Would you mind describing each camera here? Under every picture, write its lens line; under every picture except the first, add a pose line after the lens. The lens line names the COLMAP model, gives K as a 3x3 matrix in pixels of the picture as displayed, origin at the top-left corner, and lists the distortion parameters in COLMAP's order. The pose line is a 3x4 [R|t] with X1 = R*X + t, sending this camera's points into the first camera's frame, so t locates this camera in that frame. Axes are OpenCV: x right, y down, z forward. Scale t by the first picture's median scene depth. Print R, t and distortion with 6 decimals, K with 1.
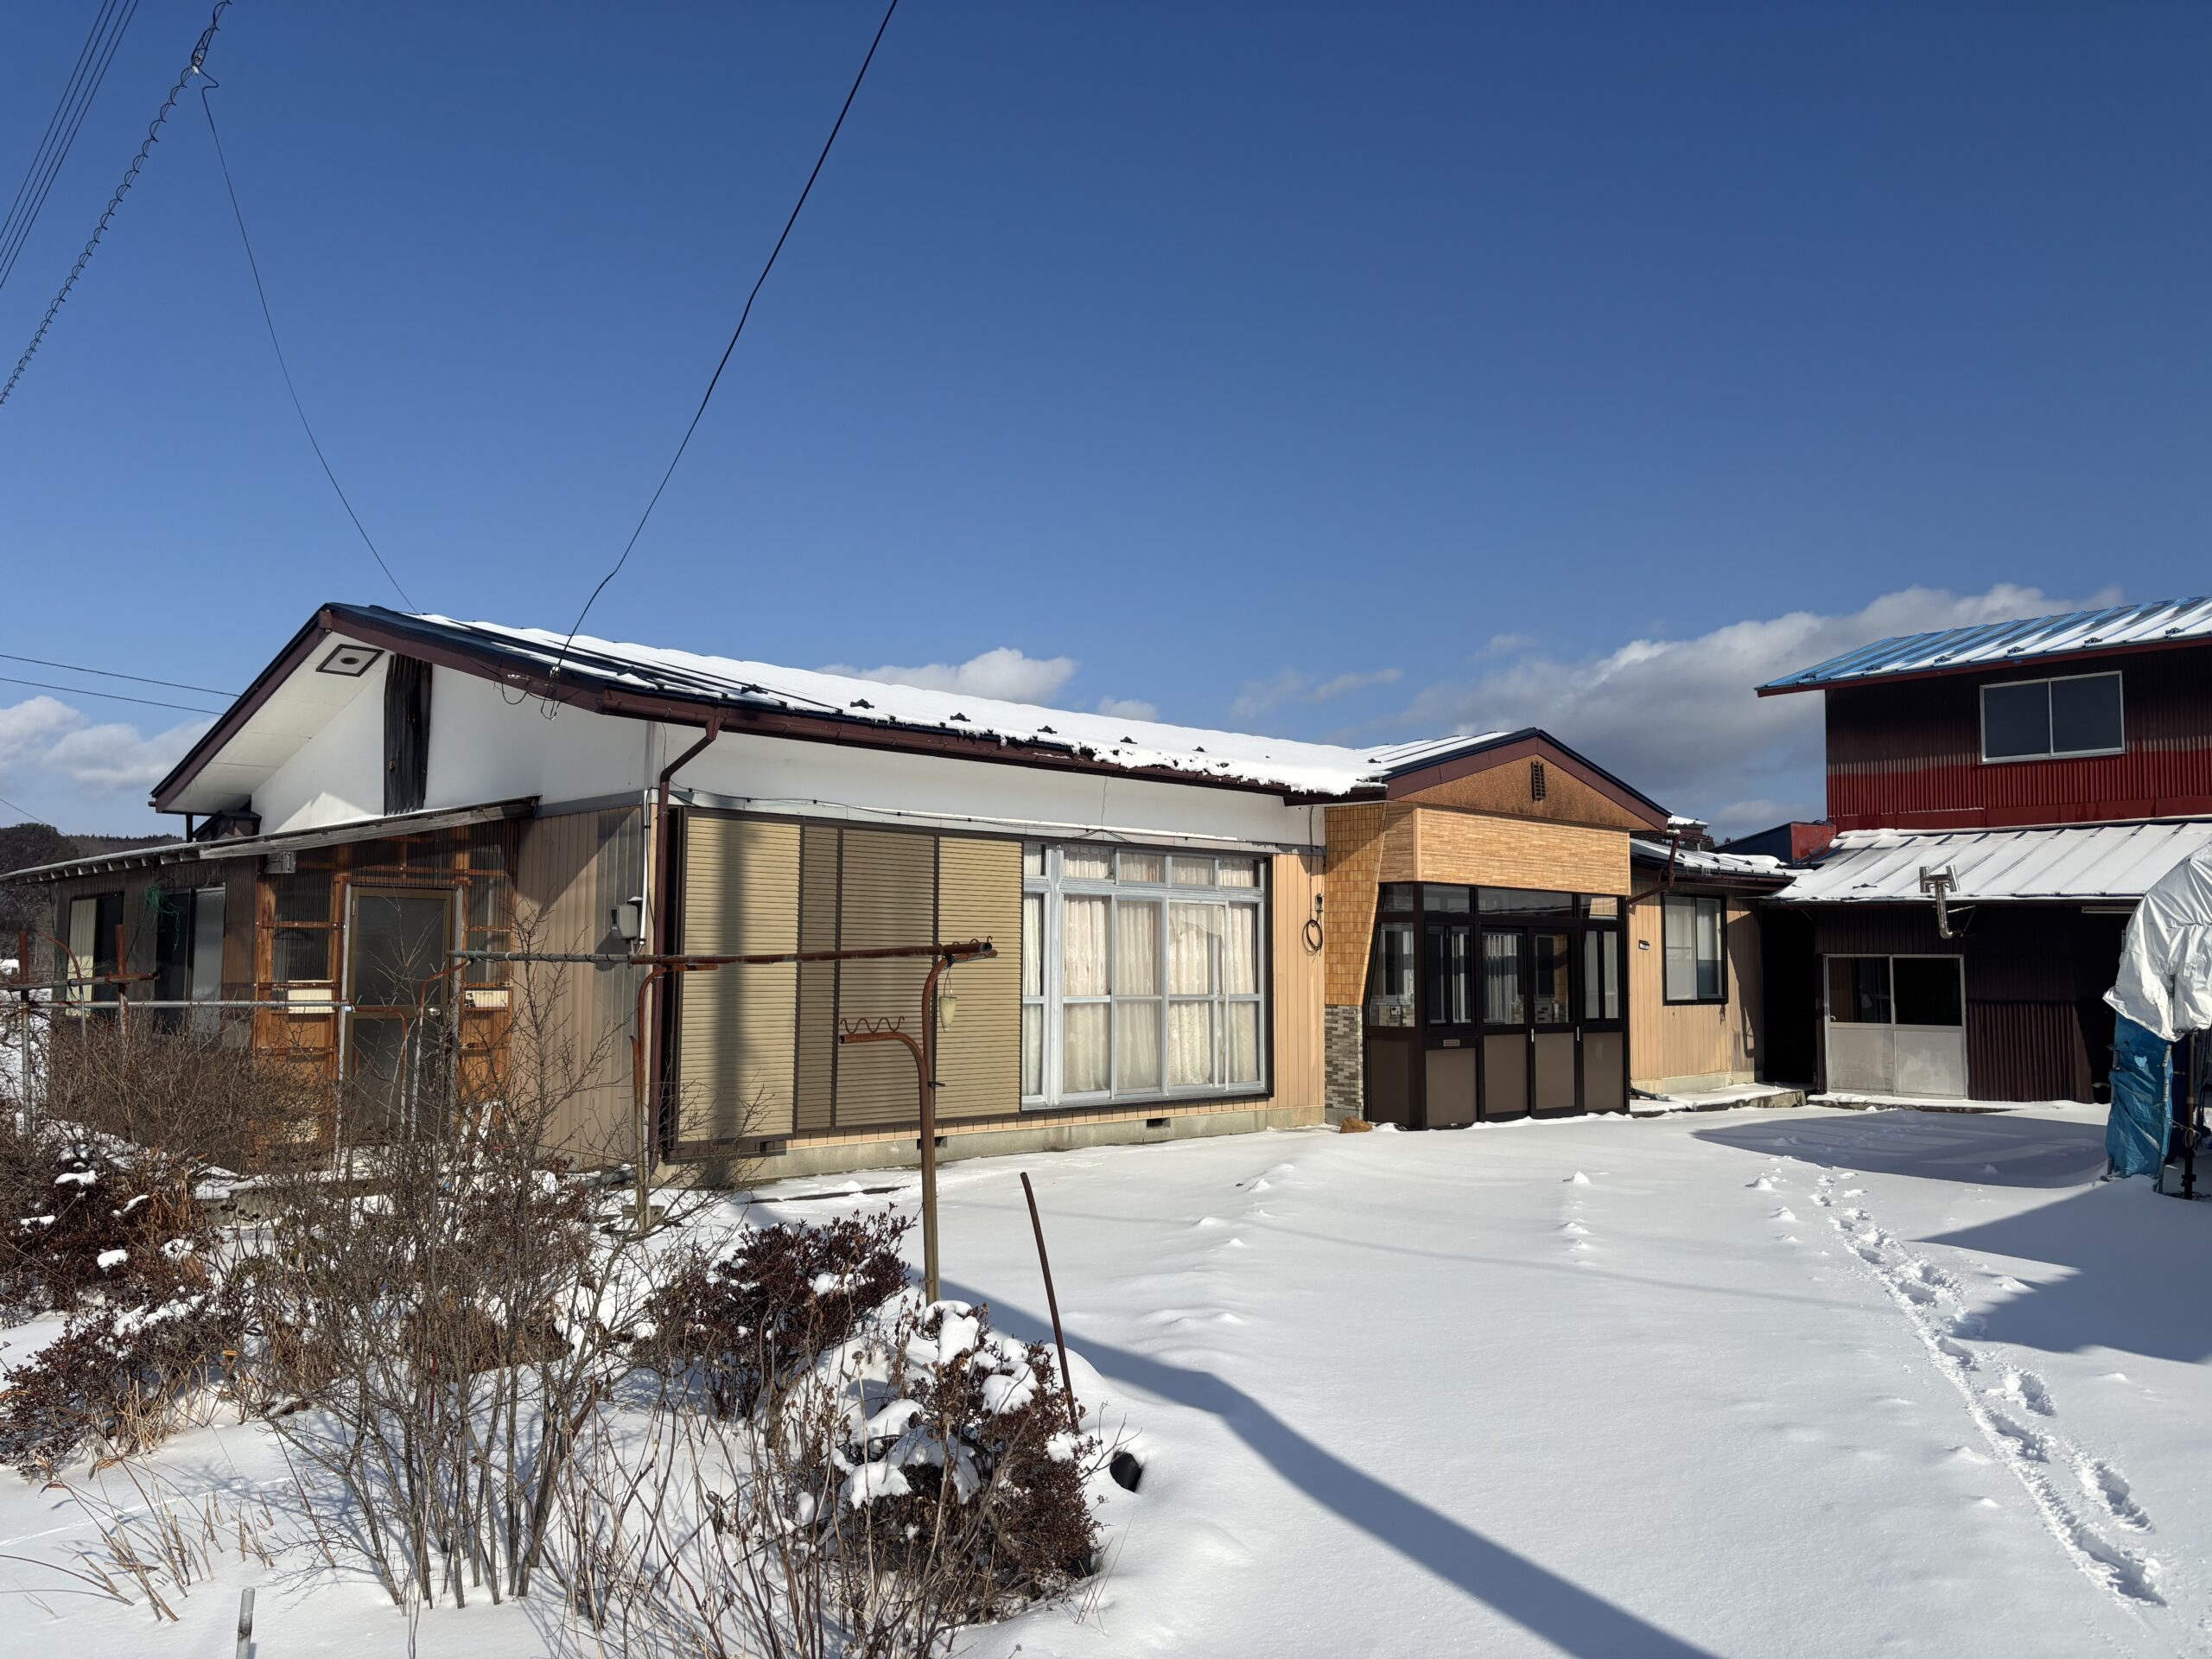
lens RADIAL K [[1647.2, 0, 1106.0], [0, 1647.2, 829.5], [0, 0, 1]] dist [-0.001812, -0.000115]
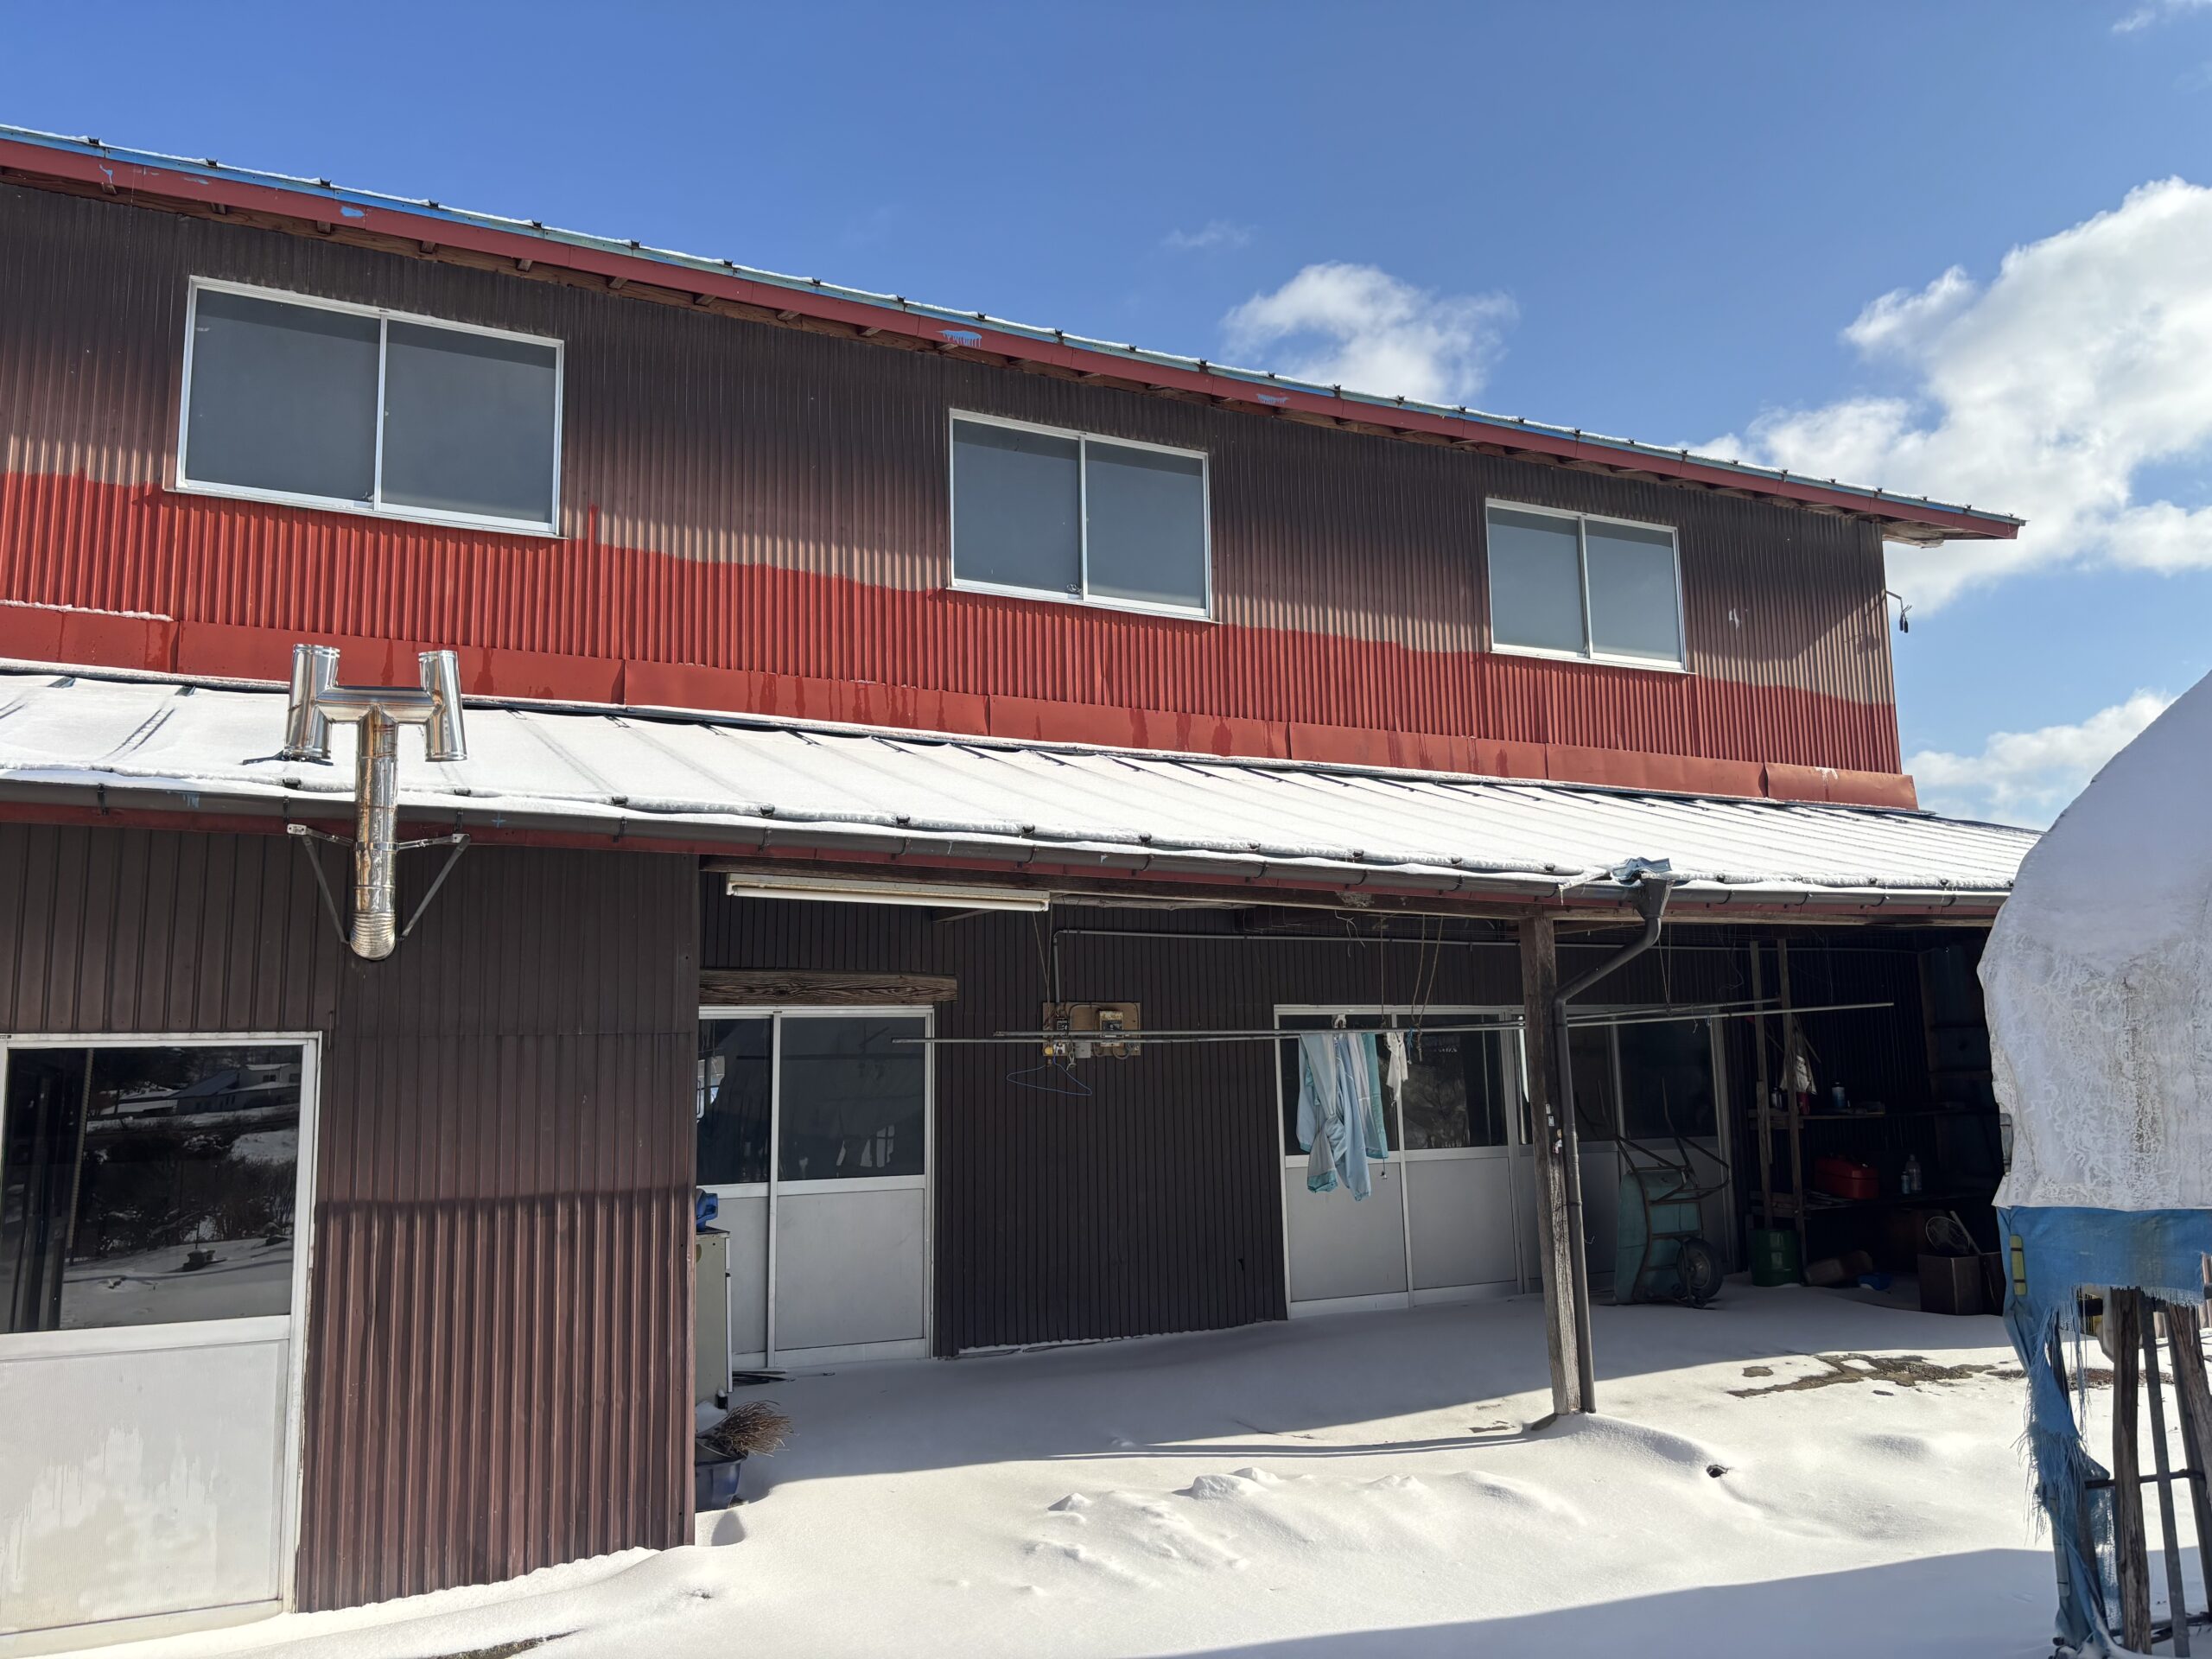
lens RADIAL K [[1647.2, 0, 1106.0], [0, 1647.2, 829.5], [0, 0, 1]] dist [-0.001812, -0.000115]
pose [[0.259225, 0.135853, 0.956215, 0.294288], [-0.049138, 0.990631, -0.127422, 0.070962], [-0.964566, -0.013955, 0.263471, 0.802237]]
